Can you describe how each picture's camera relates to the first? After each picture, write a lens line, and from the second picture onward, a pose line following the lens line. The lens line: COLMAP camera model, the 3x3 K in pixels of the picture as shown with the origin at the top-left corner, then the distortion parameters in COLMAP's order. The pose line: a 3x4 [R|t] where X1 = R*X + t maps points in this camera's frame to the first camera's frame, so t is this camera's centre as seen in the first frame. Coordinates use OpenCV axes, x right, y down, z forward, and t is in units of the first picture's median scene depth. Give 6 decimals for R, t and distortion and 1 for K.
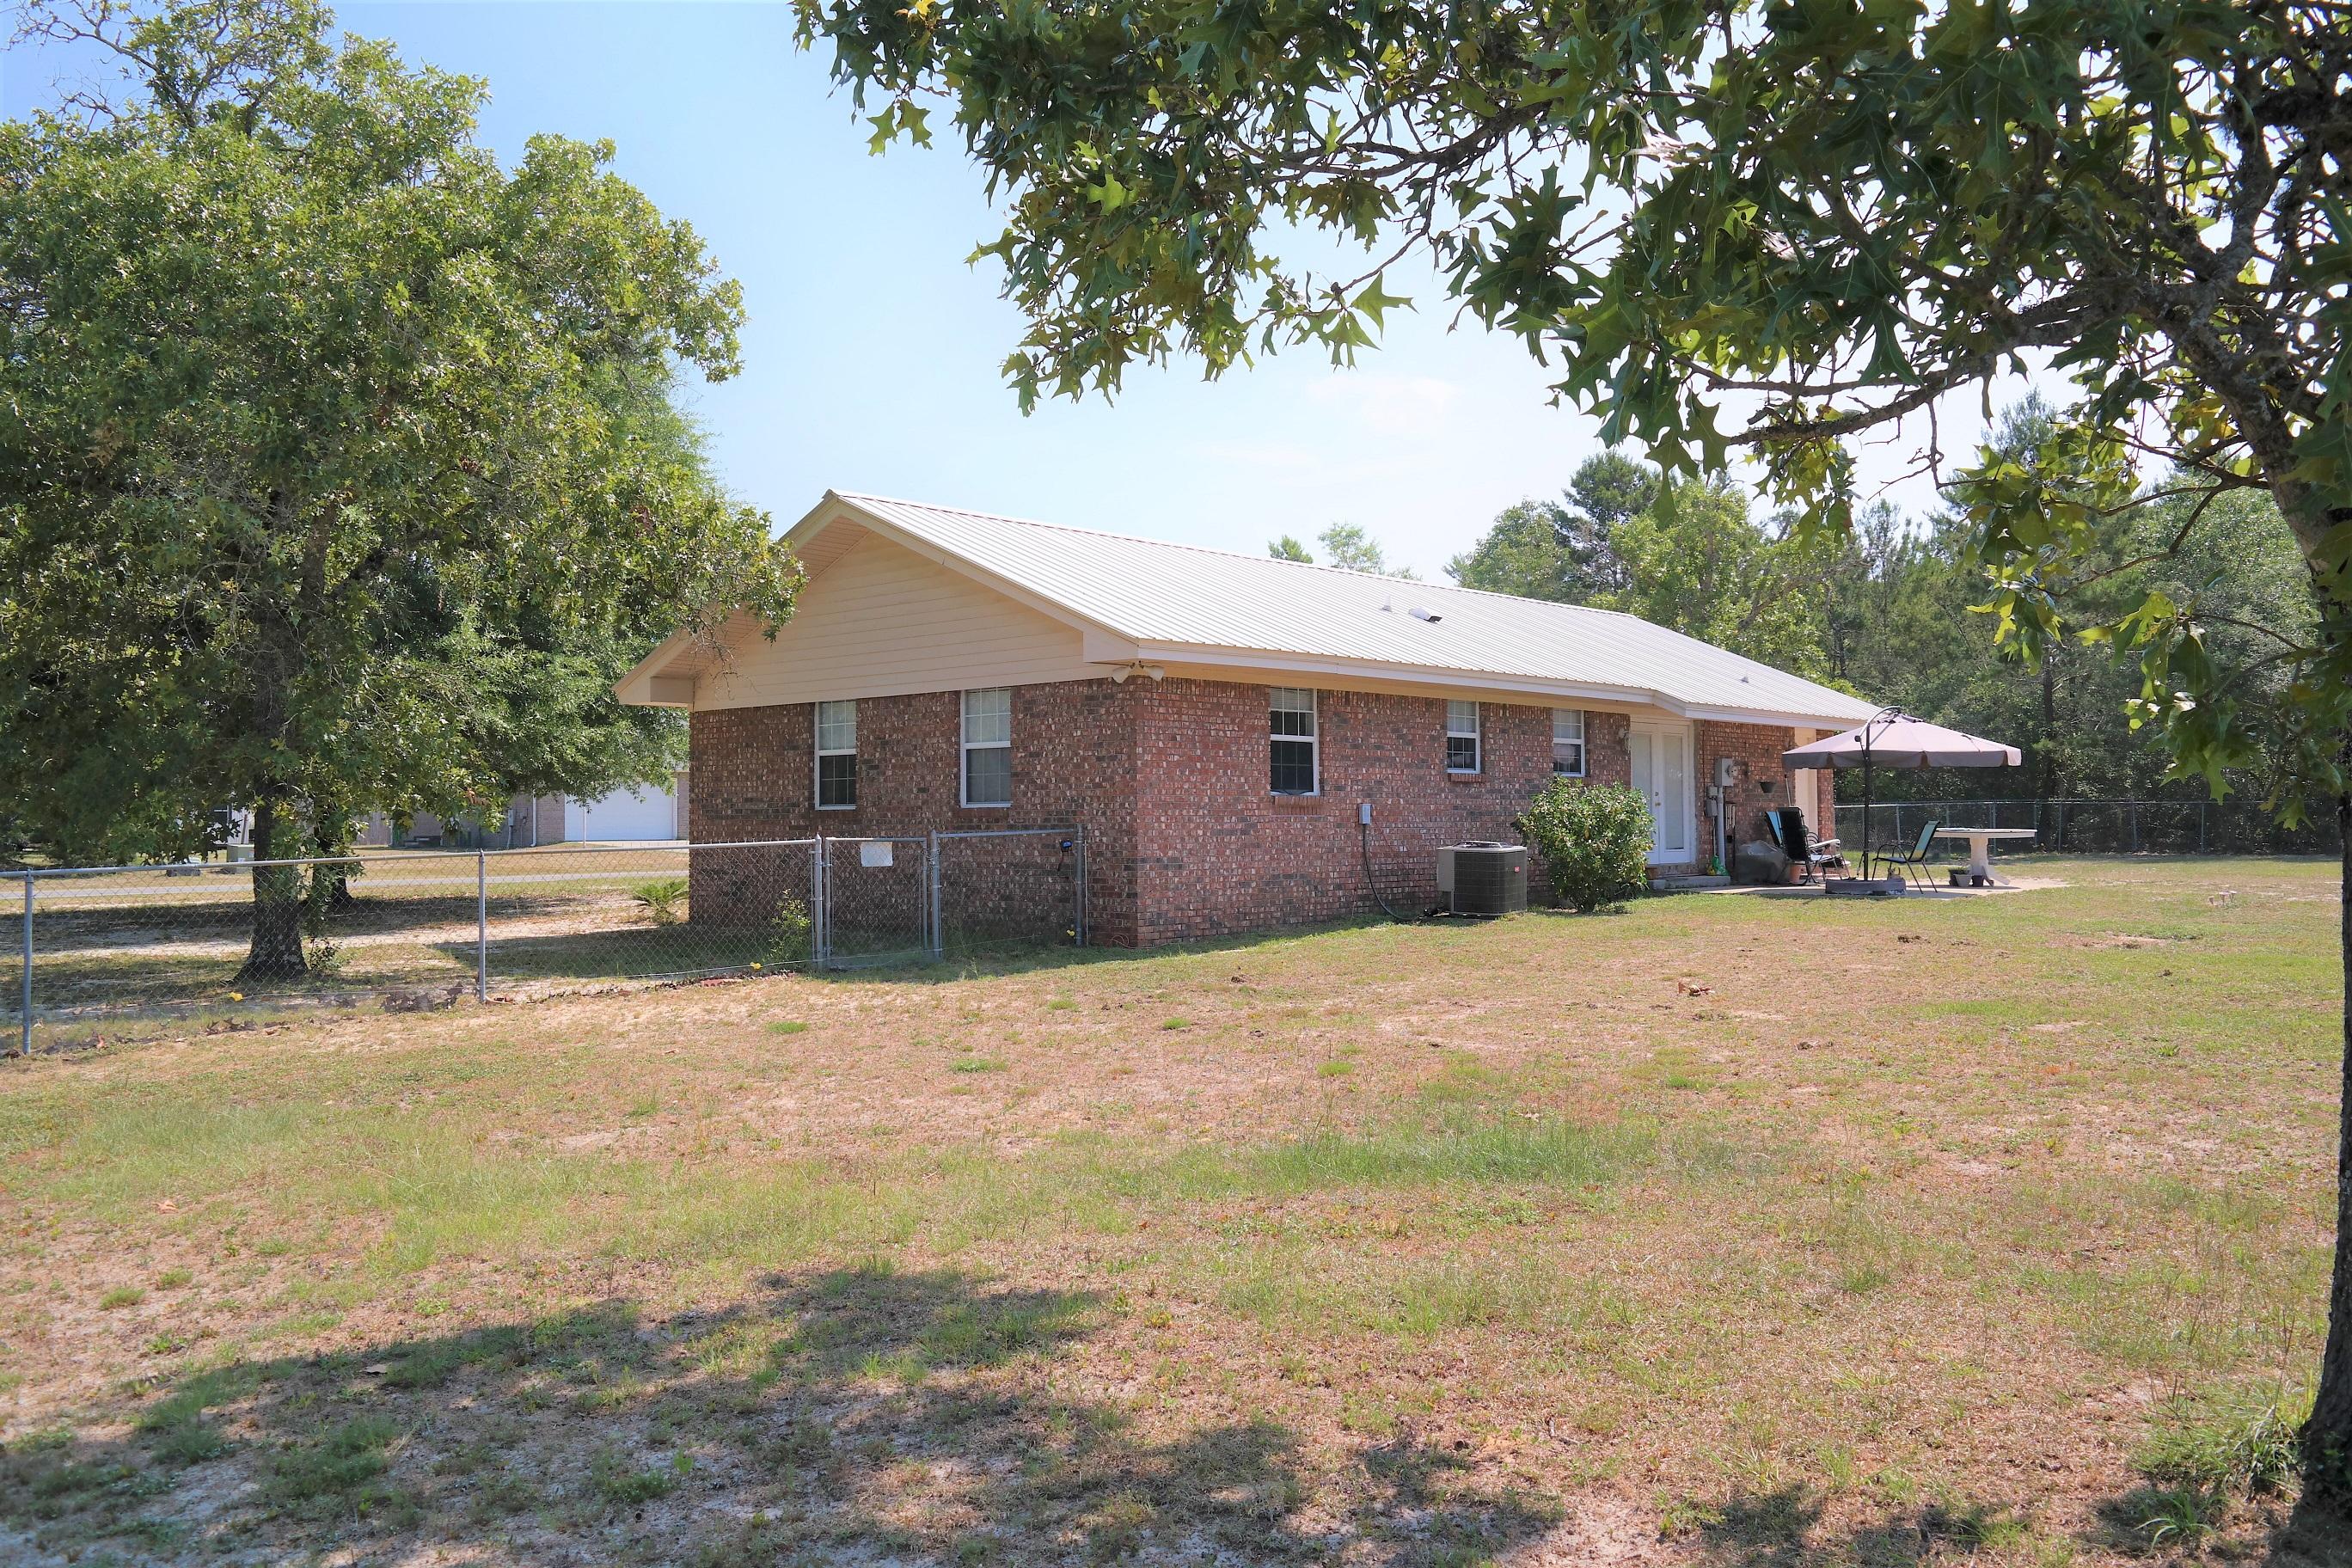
lens RADIAL K [[1901.6, 0, 1168.4], [0, 1901.6, 779.0], [0, 0, 1]] dist [0.016862, -0.021288]
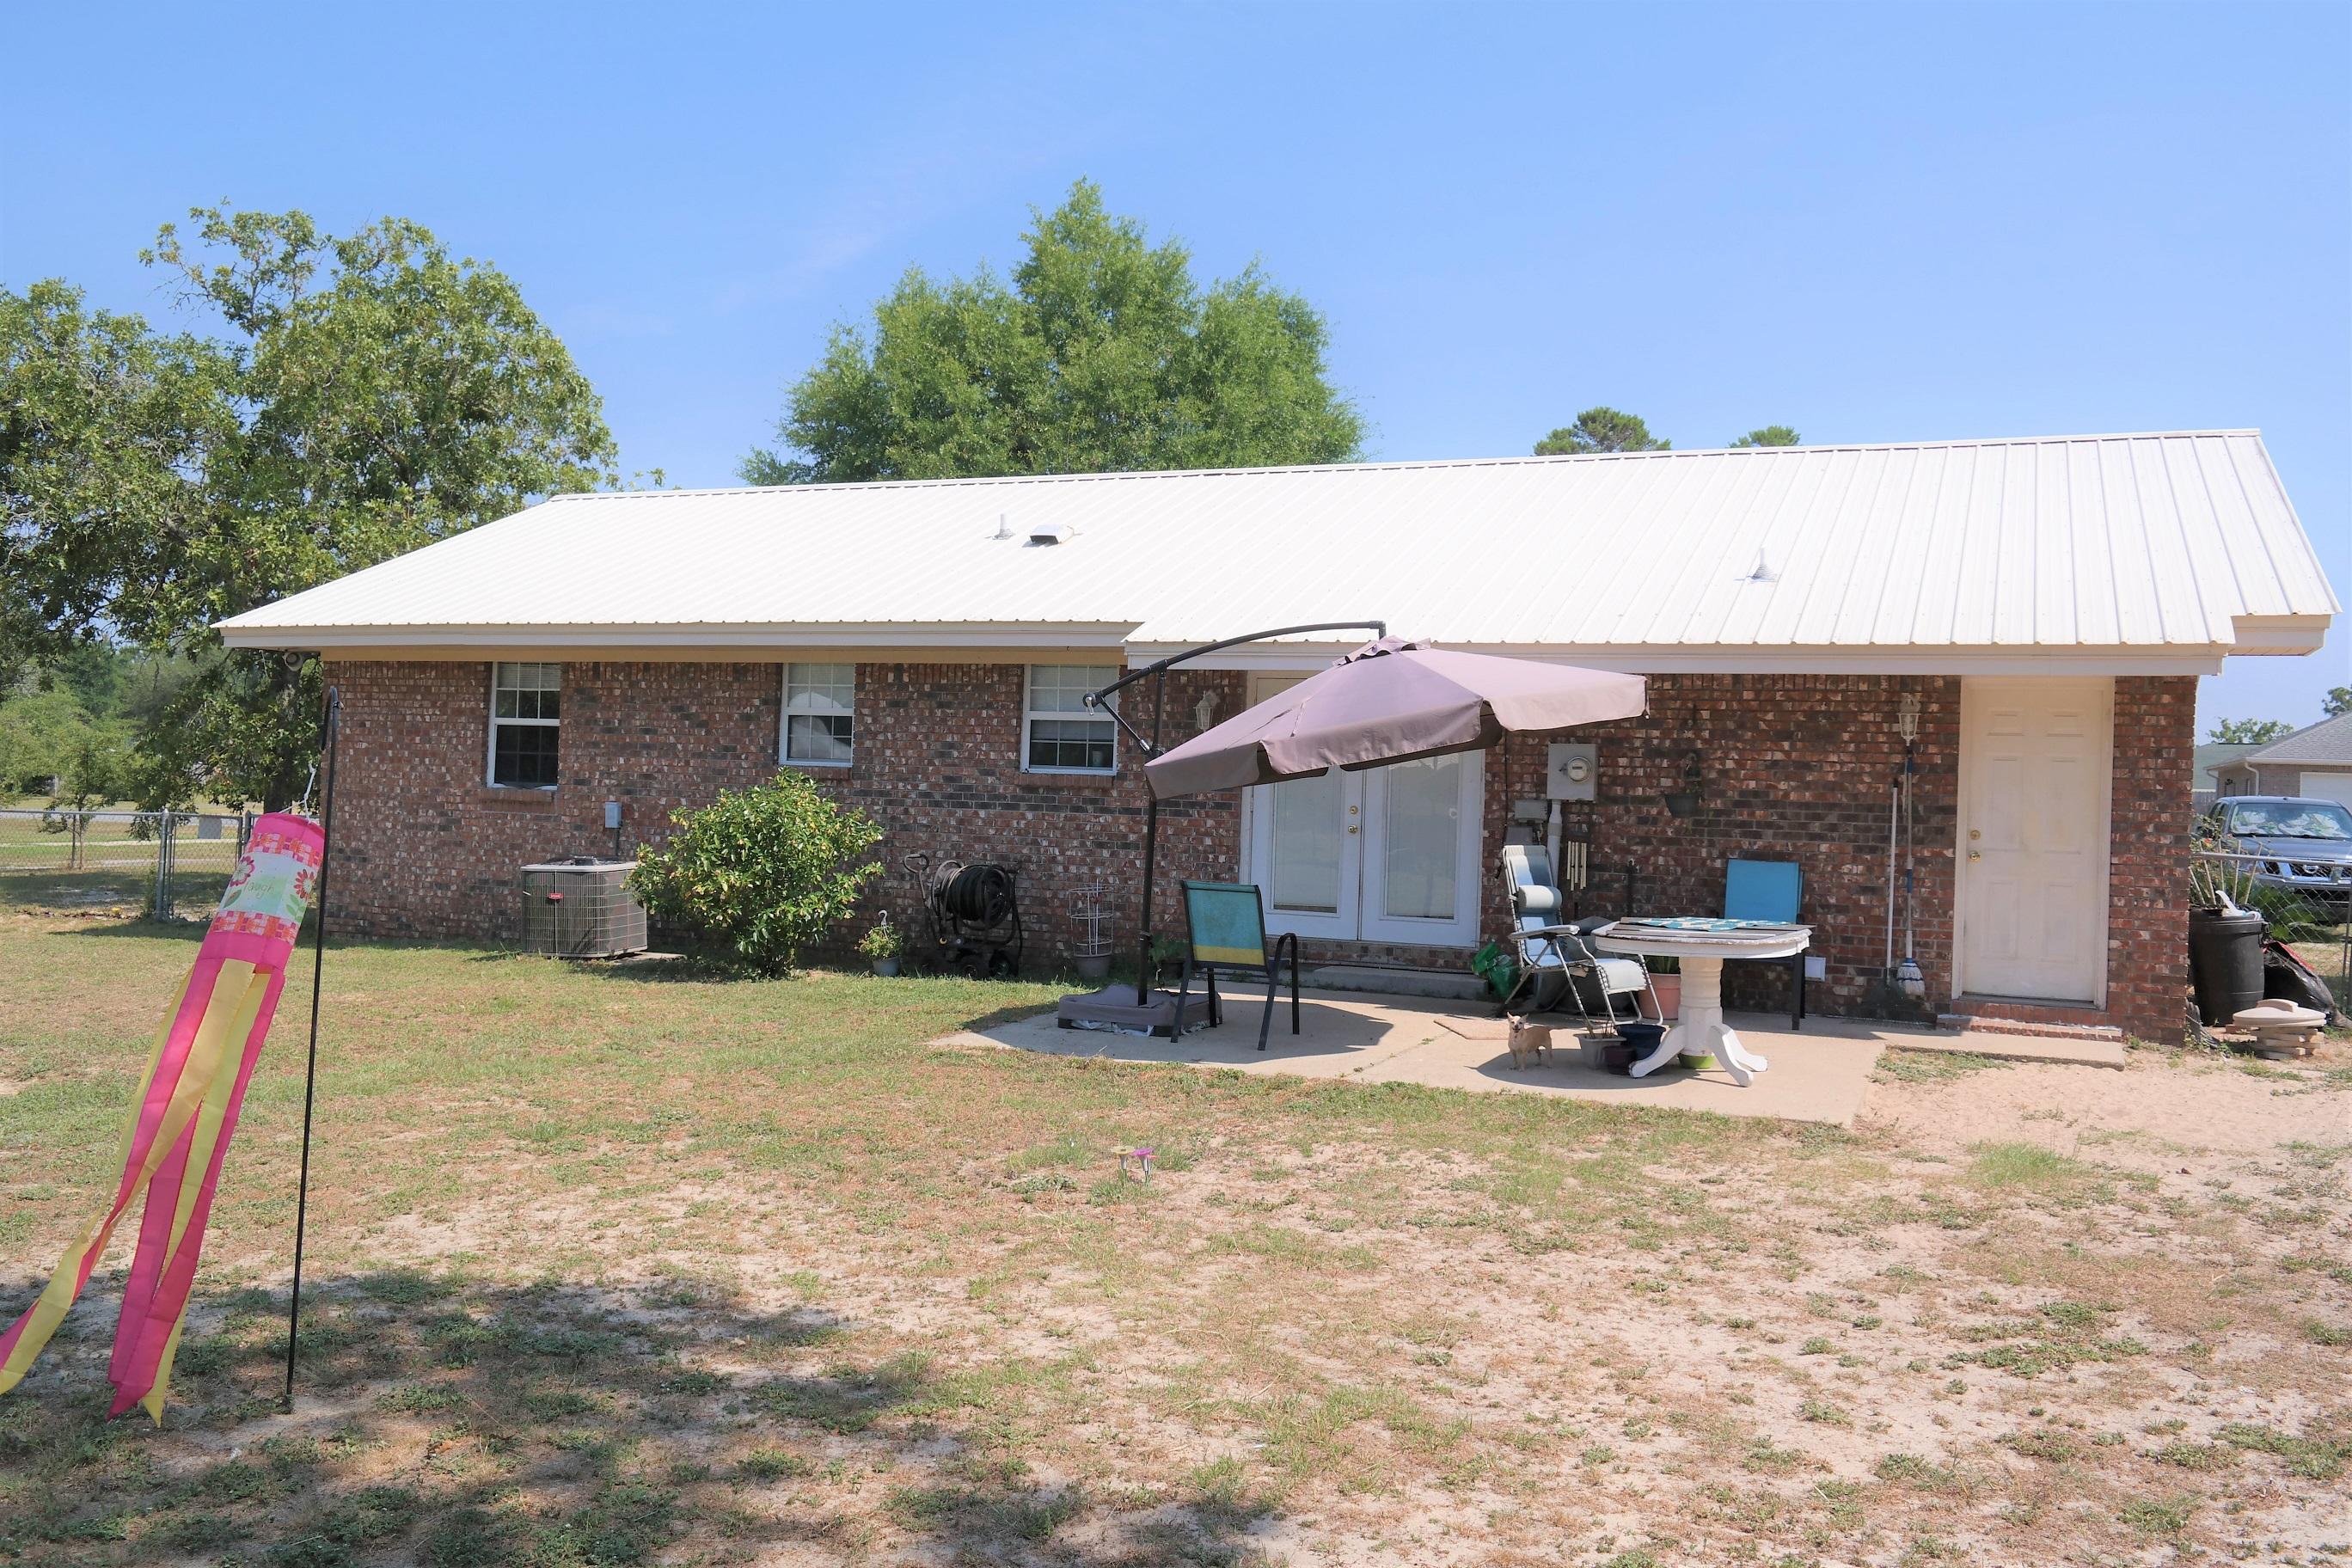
lens RADIAL K [[1901.6, 0, 1184.3], [0, 1901.6, 760.3], [0, 0, 1]] dist [0.016862, -0.021288]
pose [[0.332952, 0.003951, -0.942936, 1.031613], [-0.008797, 0.999961, 0.001084, -0.008270], [0.942903, 0.007934, 0.332974, 1.057957]]
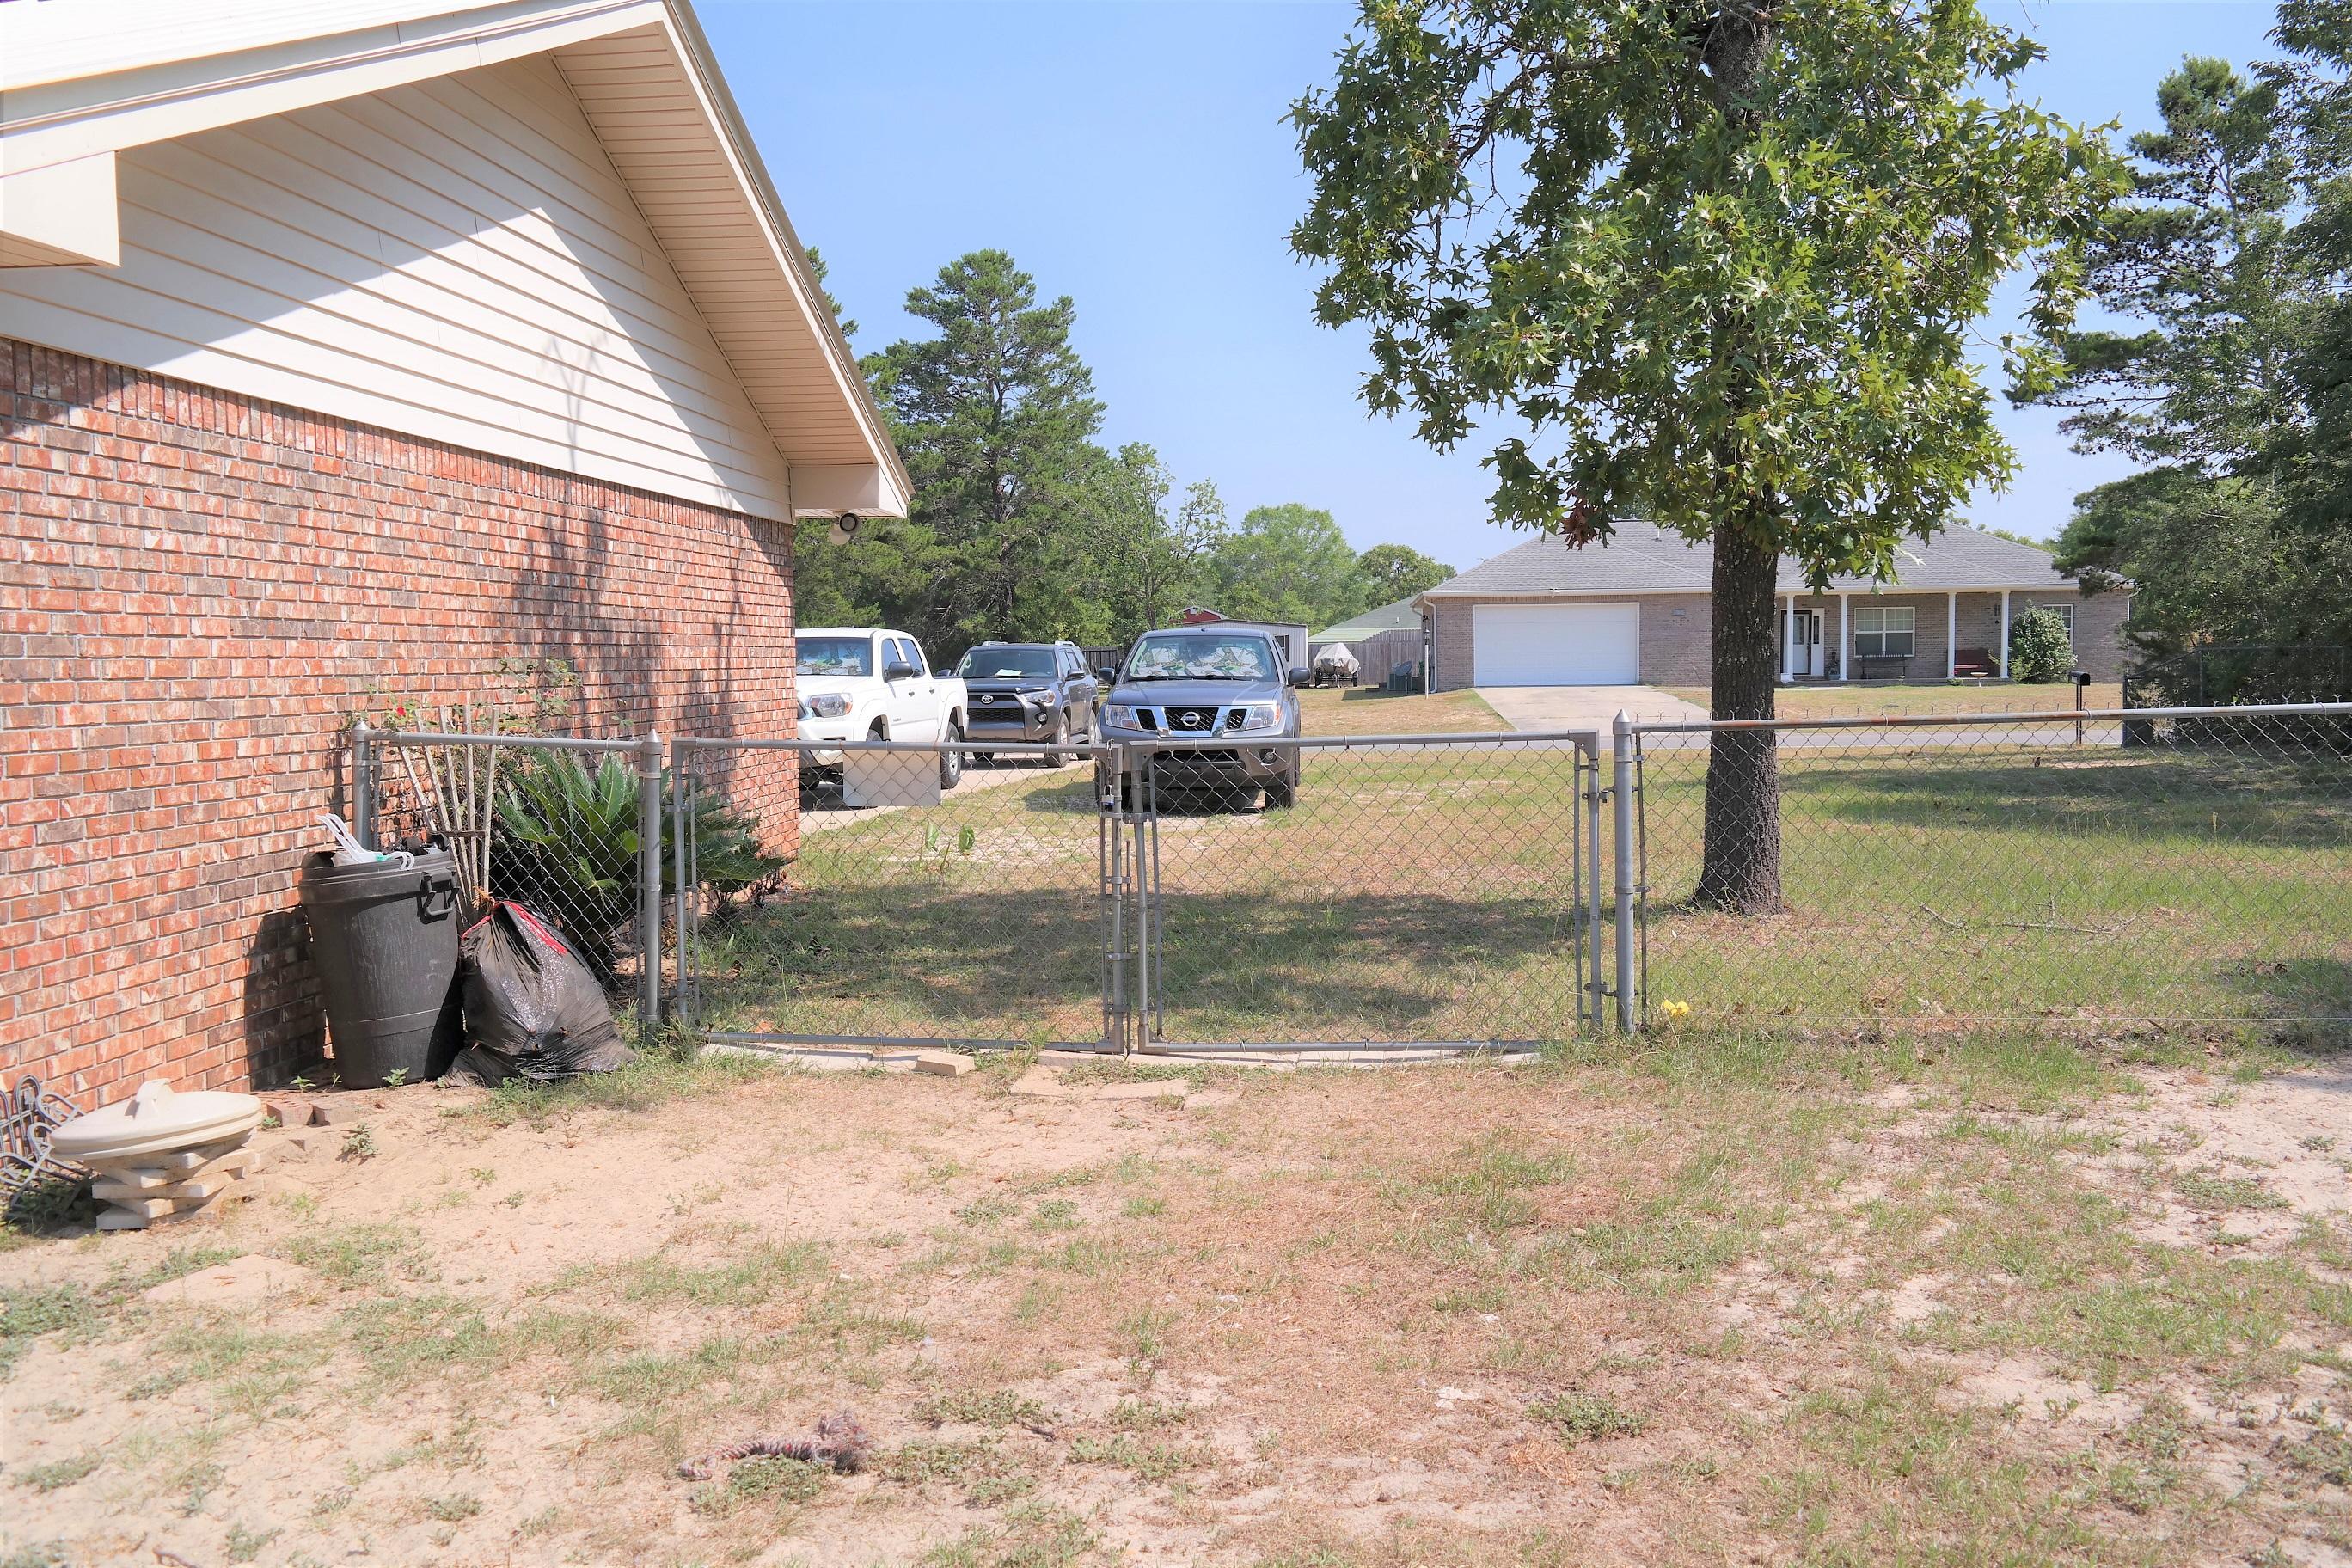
lens RADIAL K [[1901.6, 0, 1192.6], [0, 1901.6, 767.7], [0, 0, 1]] dist [0.016862, -0.021288]
pose [[0.614484, 0.043959, -0.787703, 0.859918], [0.029062, 0.996508, 0.078282, 0.006537], [0.788394, -0.070995, 0.611061, 1.559691]]
